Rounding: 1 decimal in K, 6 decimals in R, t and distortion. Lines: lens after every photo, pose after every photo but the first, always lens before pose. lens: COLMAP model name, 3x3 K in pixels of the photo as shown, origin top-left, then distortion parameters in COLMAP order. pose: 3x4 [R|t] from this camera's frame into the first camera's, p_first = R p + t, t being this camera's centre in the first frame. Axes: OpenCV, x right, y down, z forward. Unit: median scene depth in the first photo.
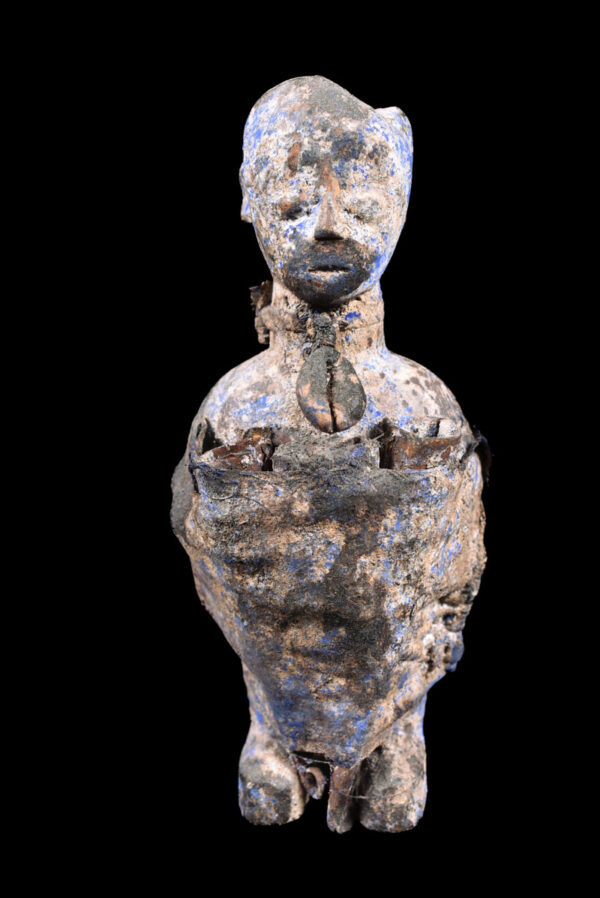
lens RADIAL K [[1028.8, 0, 299.1], [0, 1028.8, 448.1], [0, 0, 1]] dist [-0.085949, 0.000000]
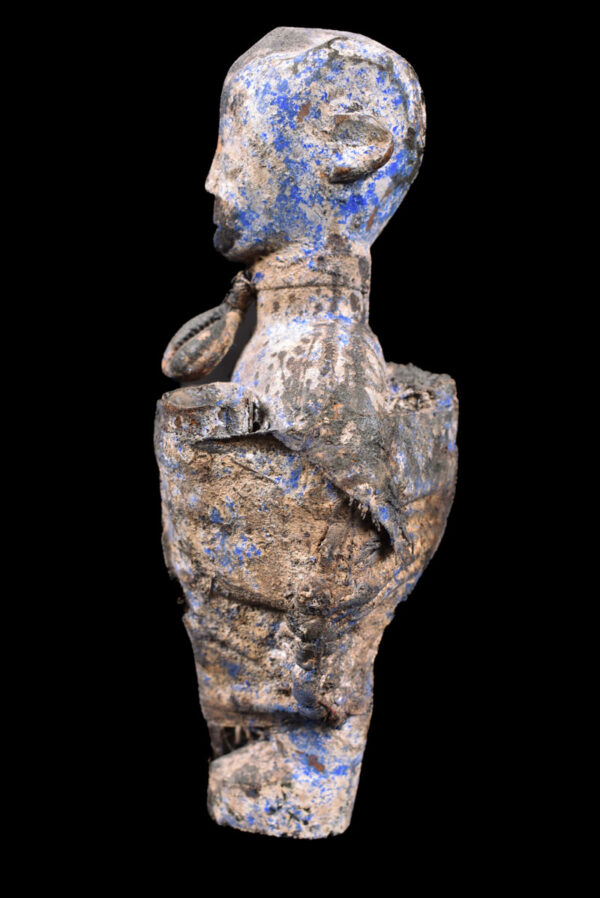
lens RADIAL K [[1028.8, 0, 302.9], [0, 1028.8, 451.0], [0, 0, 1]] dist [-0.085949, 0.000000]
pose [[0.066413, 0.209826, -0.975480, 1.051270], [-0.197933, 0.960981, 0.193232, -0.170270], [0.977963, 0.180246, 0.105353, 0.999408]]
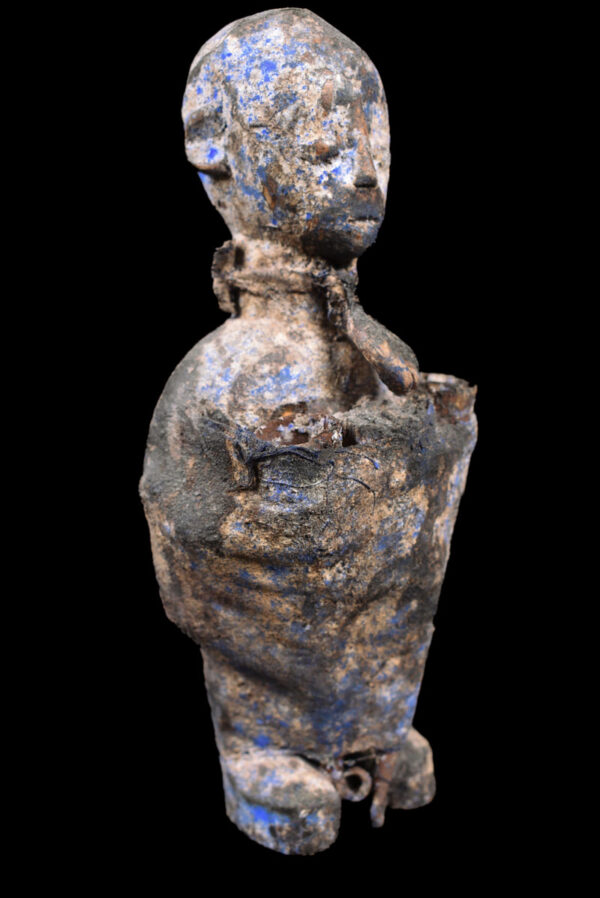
lens RADIAL K [[1028.8, 0, 294.6], [0, 1028.8, 451.0], [0, 0, 1]] dist [-0.085949, 0.000000]
pose [[0.739994, -0.145110, 0.656774, -0.641276], [0.152992, 0.987169, 0.045731, -0.020305], [-0.654983, 0.066640, 0.752700, 0.355991]]
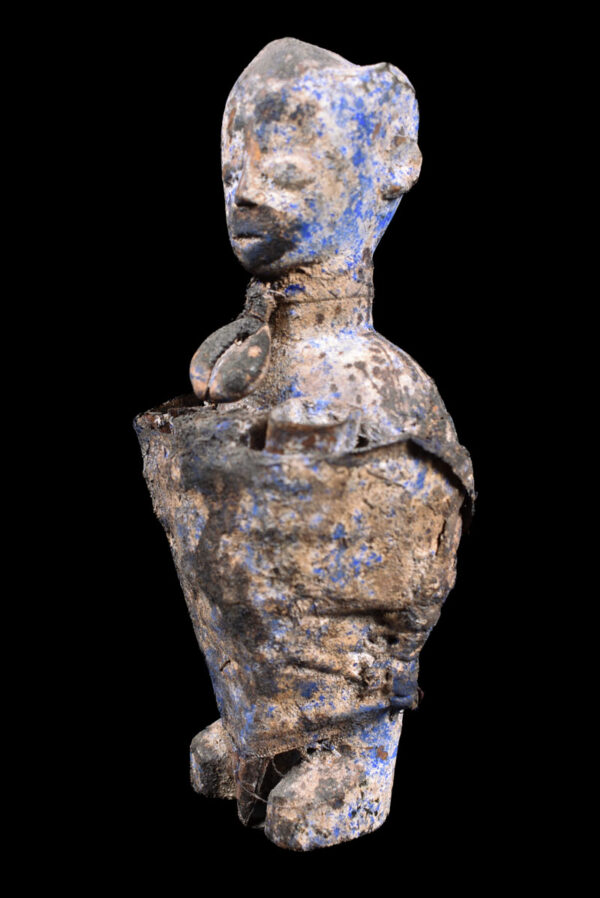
lens RADIAL K [[1028.8, 0, 297.4], [0, 1028.8, 448.7], [0, 0, 1]] dist [-0.085949, 0.000000]
pose [[0.749721, 0.146426, -0.645351, 0.705131], [-0.153160, 0.987128, 0.046043, -0.028206], [0.643786, 0.064323, 0.762497, 0.301342]]
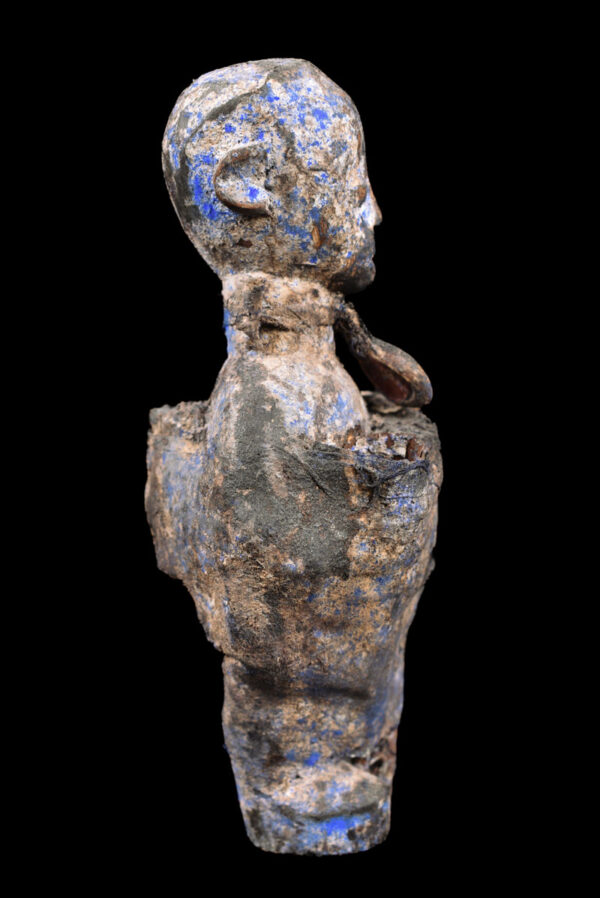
lens RADIAL K [[1028.8, 0, 298.9], [0, 1028.8, 447.8], [0, 0, 1]] dist [-0.085949, 0.000000]
pose [[0.032201, -0.186612, 0.981906, -1.006893], [0.233449, 0.956646, 0.174155, -0.184478], [-0.971836, 0.223617, 0.074369, 1.019750]]
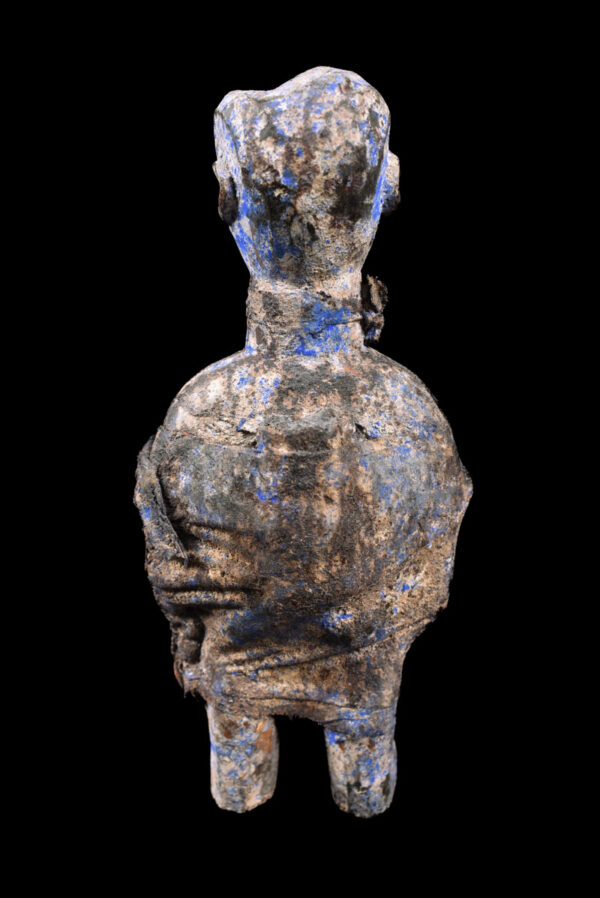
lens RADIAL K [[1028.8, 0, 300.8], [0, 1028.8, 450.3], [0, 0, 1]] dist [-0.085949, 0.000000]
pose [[-0.998129, 0.030760, -0.052844, 0.094125], [0.007774, 0.921074, 0.389310, -0.419679], [0.060648, 0.388171, -0.919590, 2.109801]]
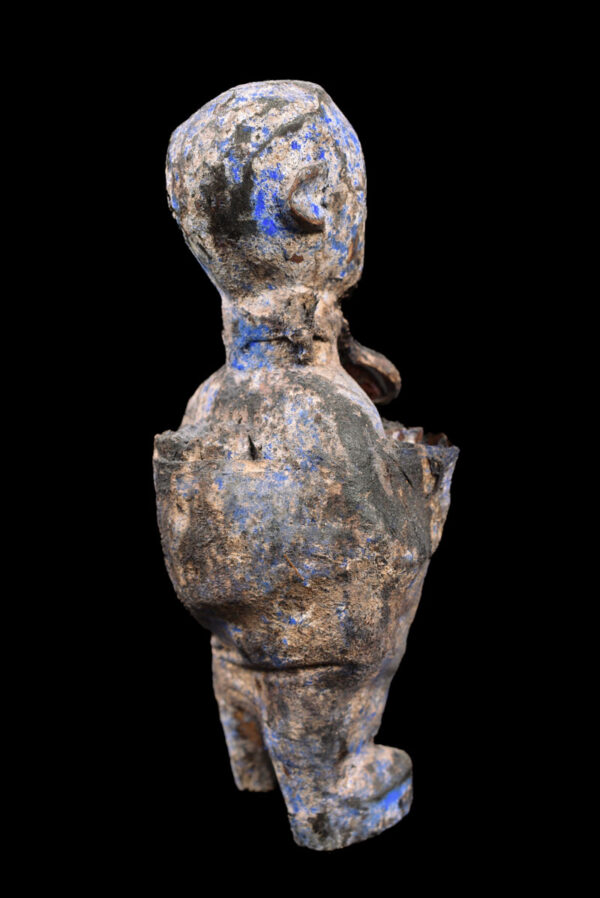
lens RADIAL K [[1028.8, 0, 301.6], [0, 1028.8, 450.5], [0, 0, 1]] dist [-0.085949, 0.000000]
pose [[-0.619018, -0.122779, 0.775720, -0.817098], [0.203561, 0.928869, 0.309459, -0.343318], [-0.758538, 0.349467, -0.549994, 1.693288]]
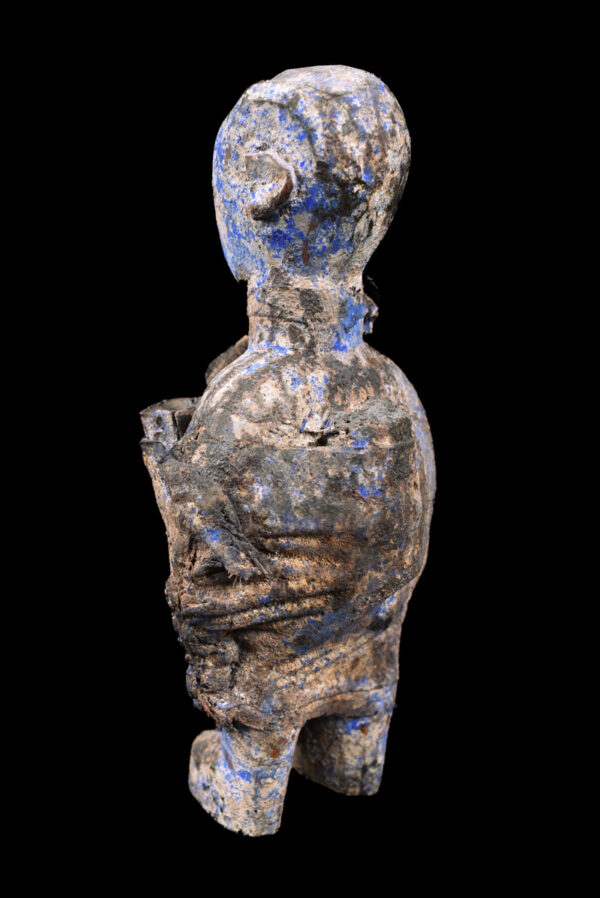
lens RADIAL K [[1028.8, 0, 301.3], [0, 1028.8, 448.0], [0, 0, 1]] dist [-0.085949, 0.000000]
pose [[-0.723282, 0.148670, -0.674360, 0.760237], [-0.126031, 0.931729, 0.340584, -0.364024], [0.678955, 0.331329, -0.655165, 1.816522]]
